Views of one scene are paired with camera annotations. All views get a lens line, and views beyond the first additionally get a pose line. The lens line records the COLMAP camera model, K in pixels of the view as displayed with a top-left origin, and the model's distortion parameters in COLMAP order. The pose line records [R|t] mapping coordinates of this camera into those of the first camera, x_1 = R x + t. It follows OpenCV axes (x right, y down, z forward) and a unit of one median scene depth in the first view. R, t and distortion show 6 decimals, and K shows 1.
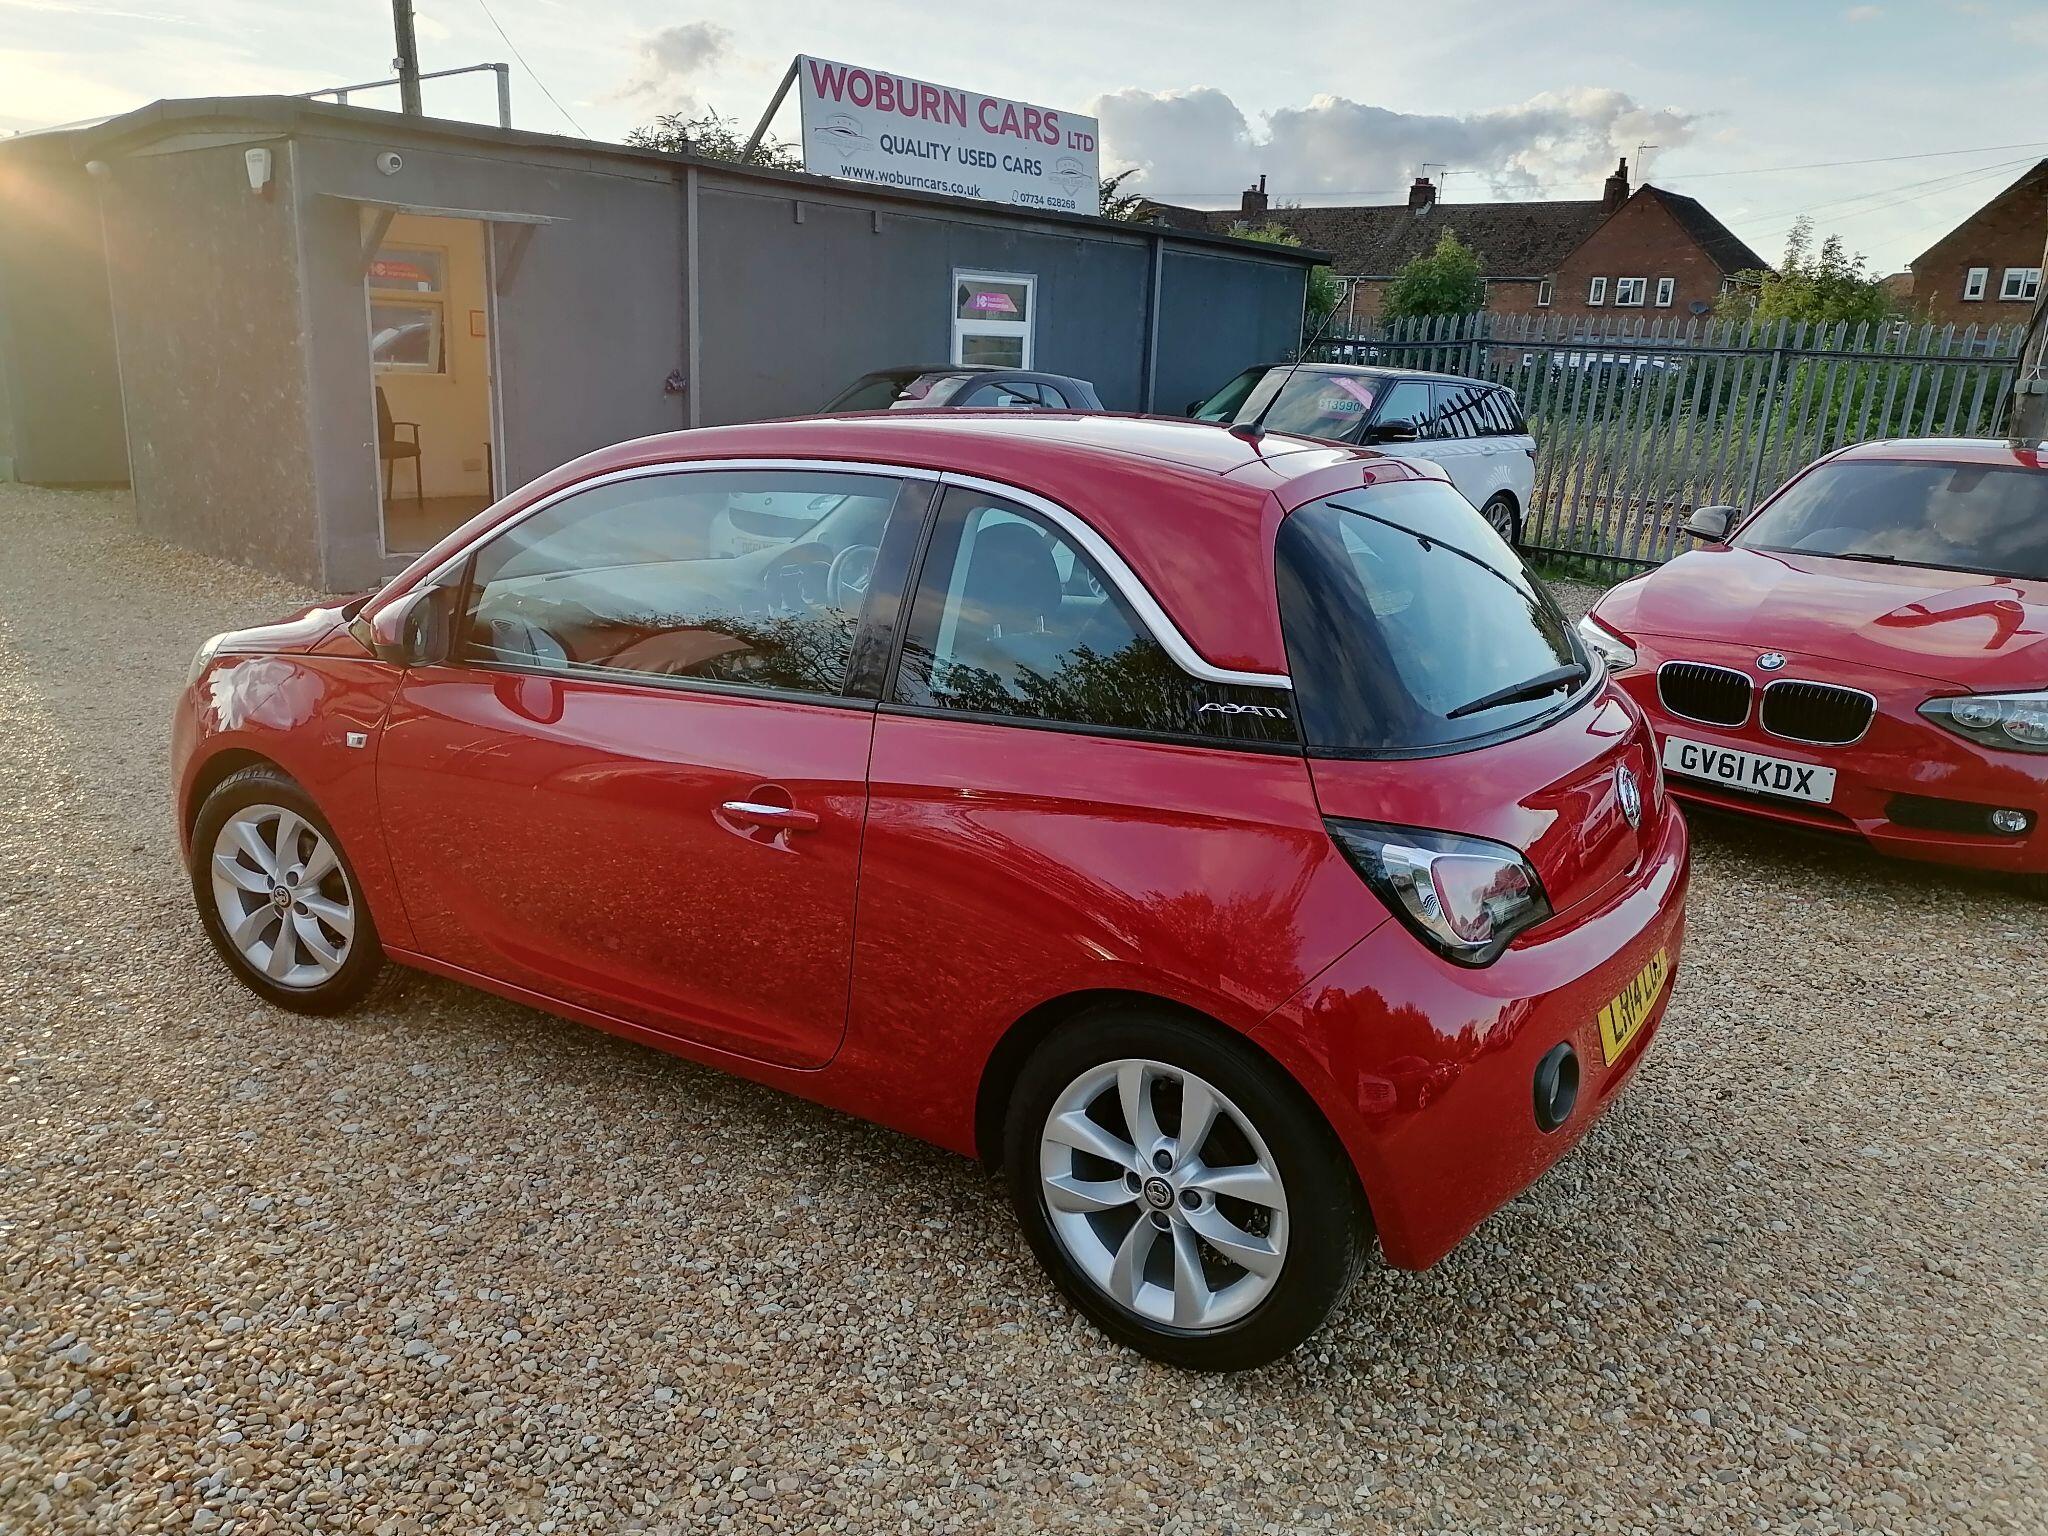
lens RADIAL K [[1586.7, 0, 1028.5], [0, 1586.7, 822.7], [0, 0, 1]] dist [0.033805, -0.018623]
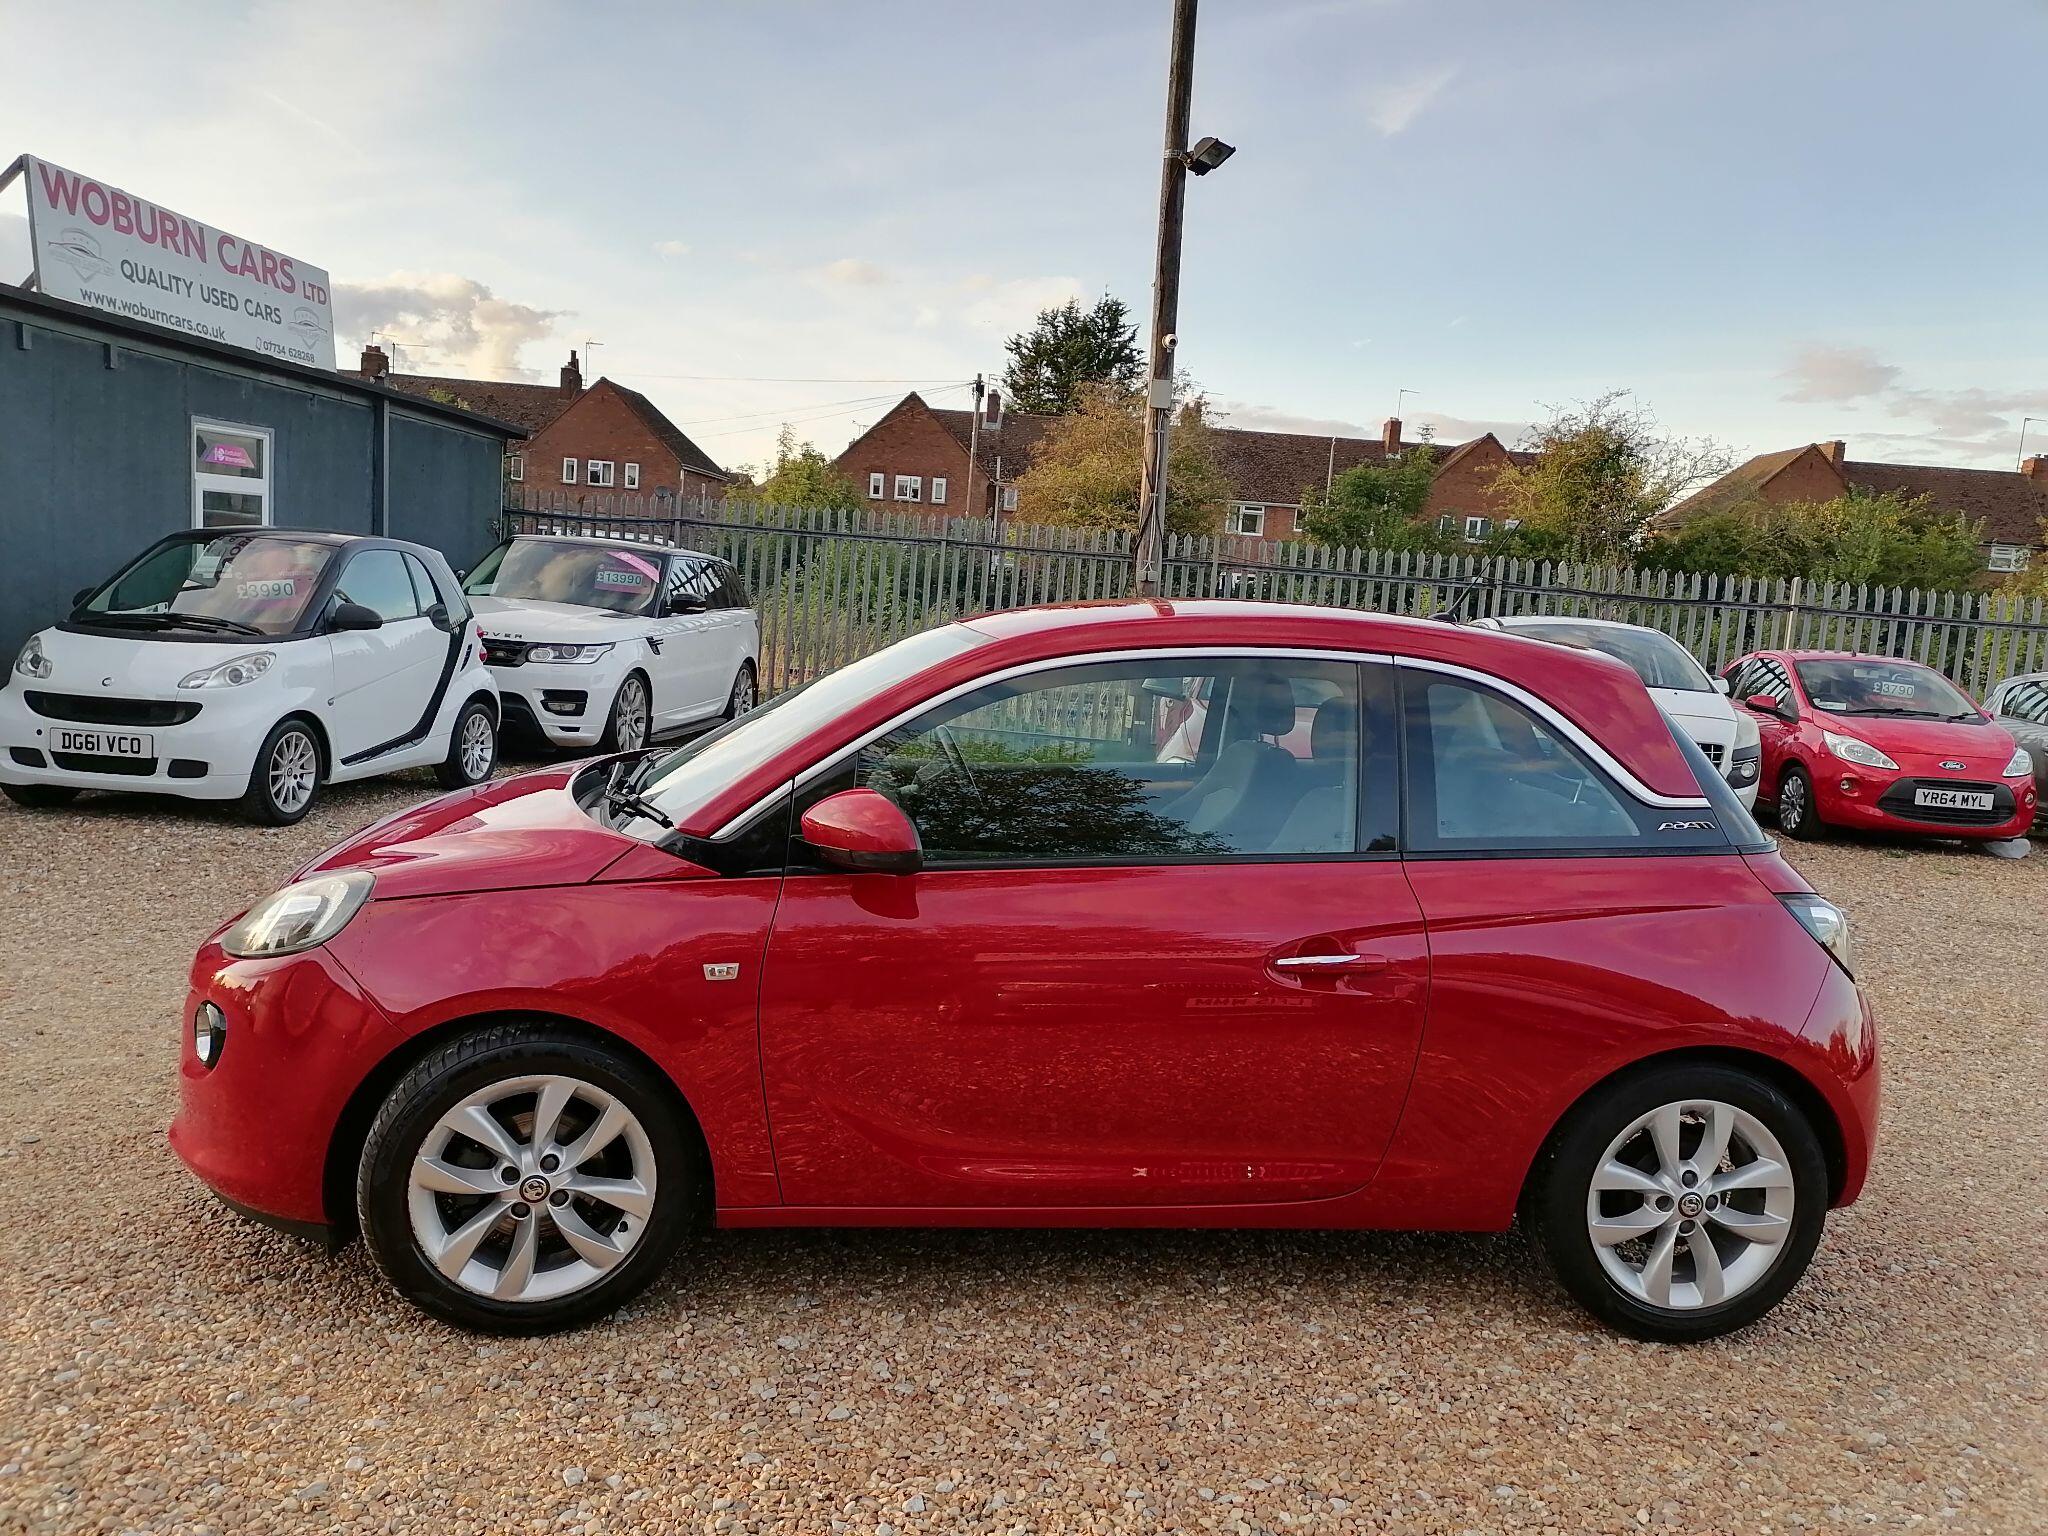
lens RADIAL K [[1590.3, 0, 1030.7], [0, 1590.3, 806.1], [0, 0, 1]] dist [0.029954, -0.008228]
pose [[0.765938, -0.075817, 0.638428, -1.017870], [0.145270, 0.987750, -0.056982, -0.080140], [-0.626287, 0.136389, 0.767569, 0.266251]]
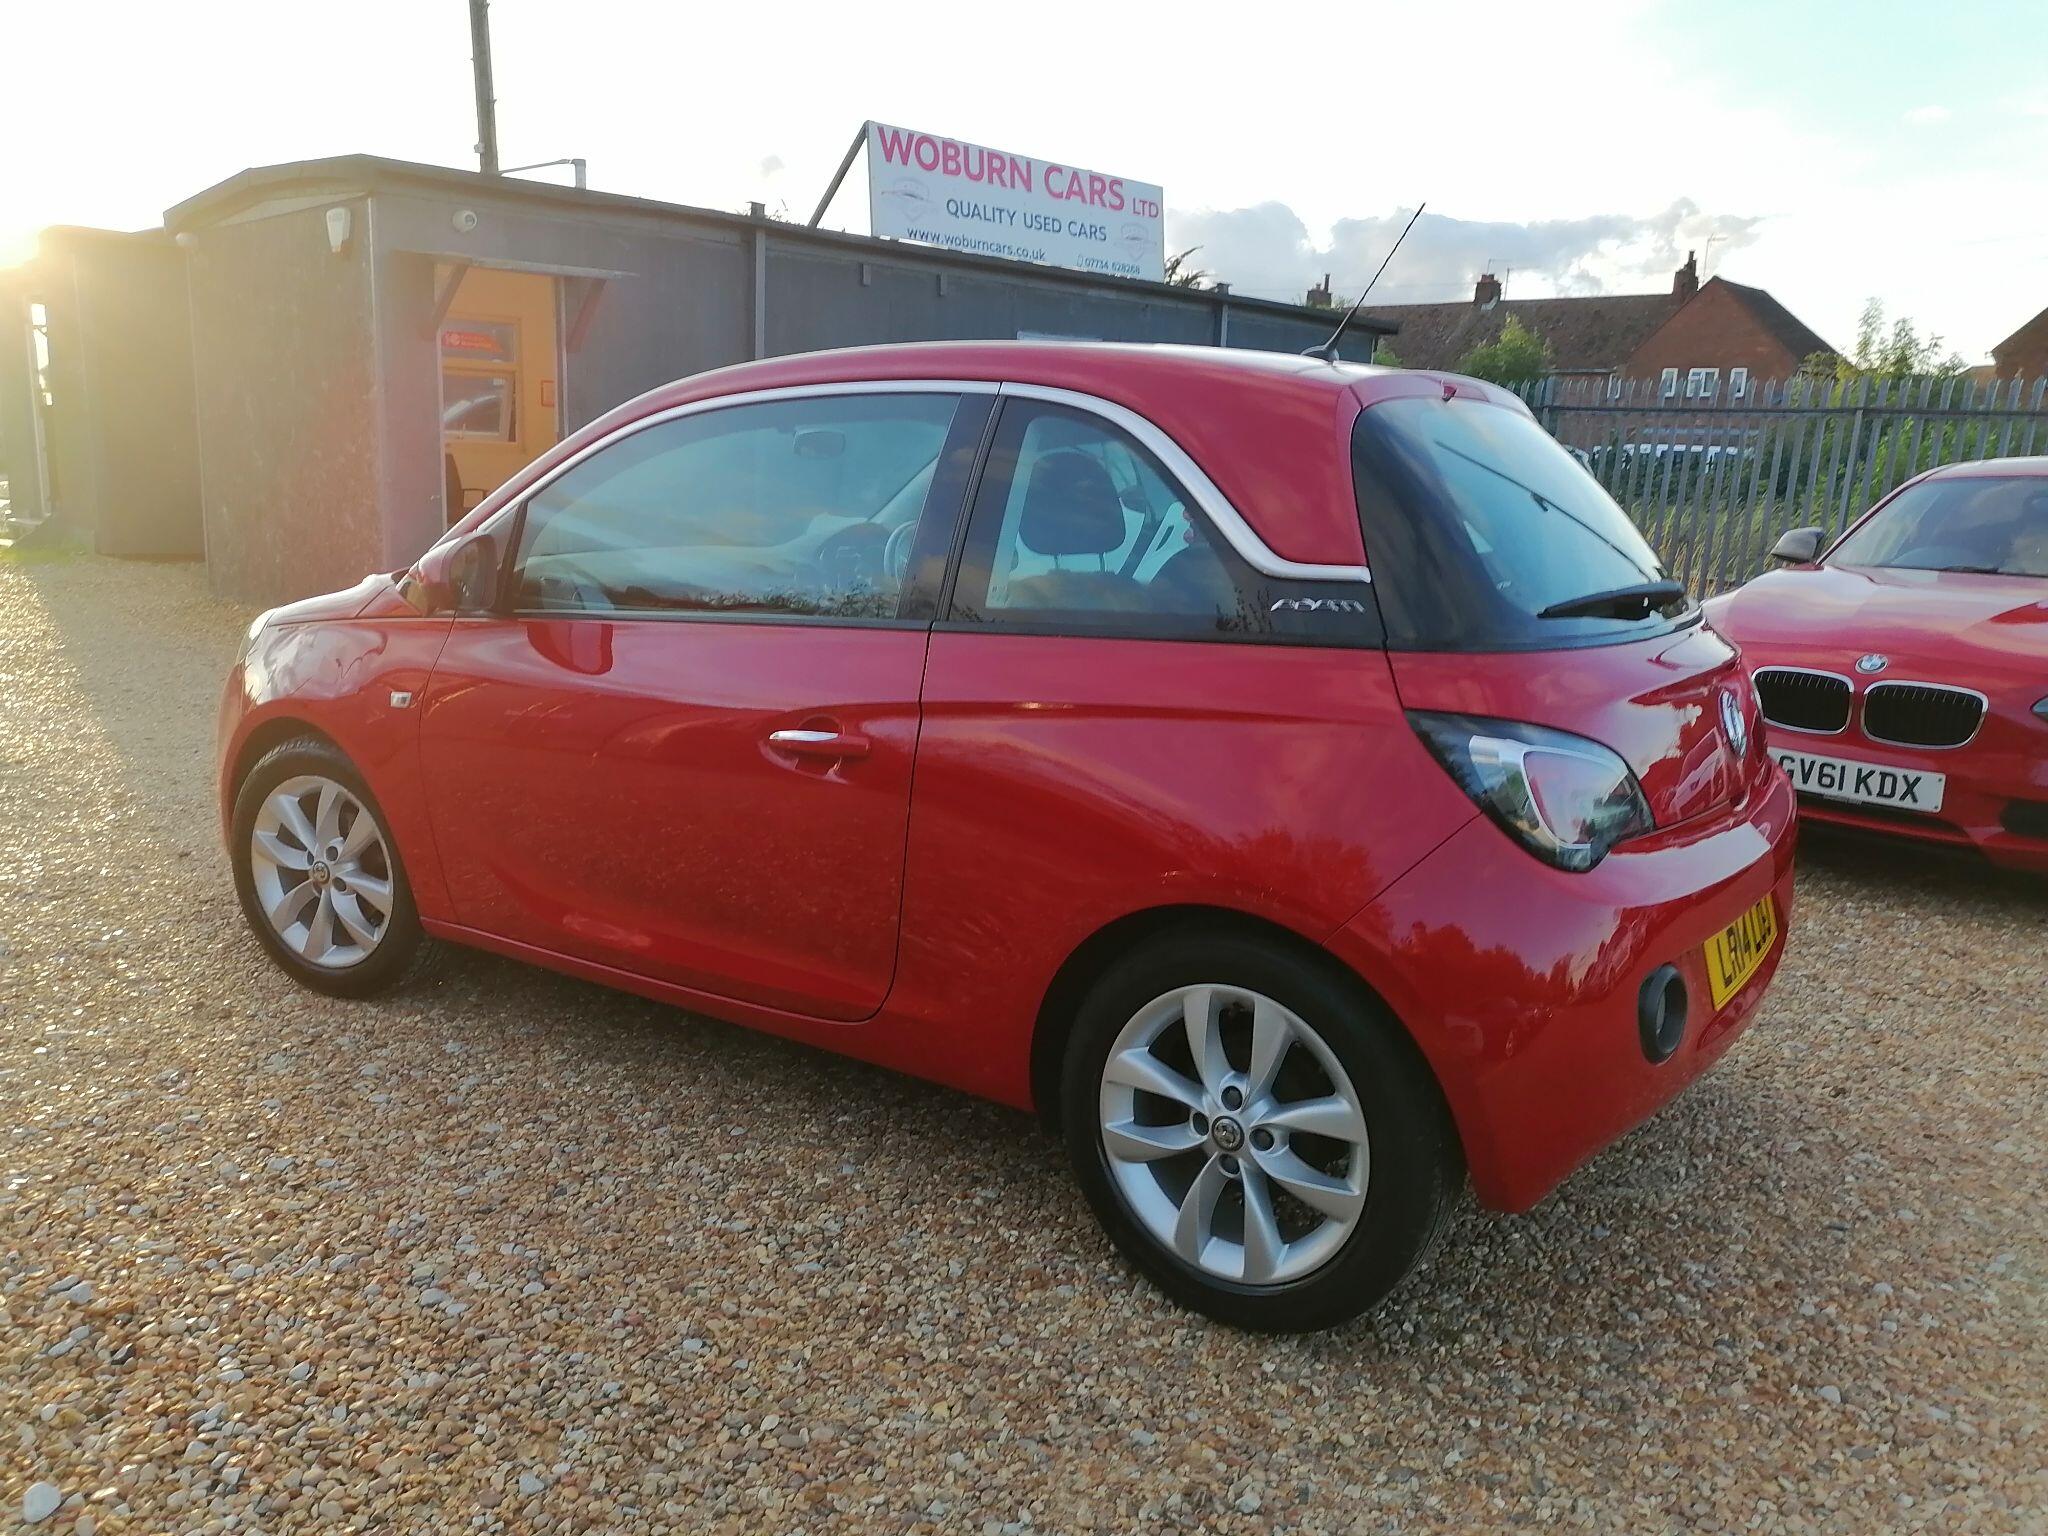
lens RADIAL K [[1600.1, 0, 1032.3], [0, 1600.1, 831.6], [0, 0, 1]] dist [0.037099, -0.024233]
pose [[0.999301, 0.004477, -0.037114, 0.002395], [-0.006751, 0.998092, -0.061369, 0.103213], [0.036769, 0.061577, 0.997425, 0.048664]]
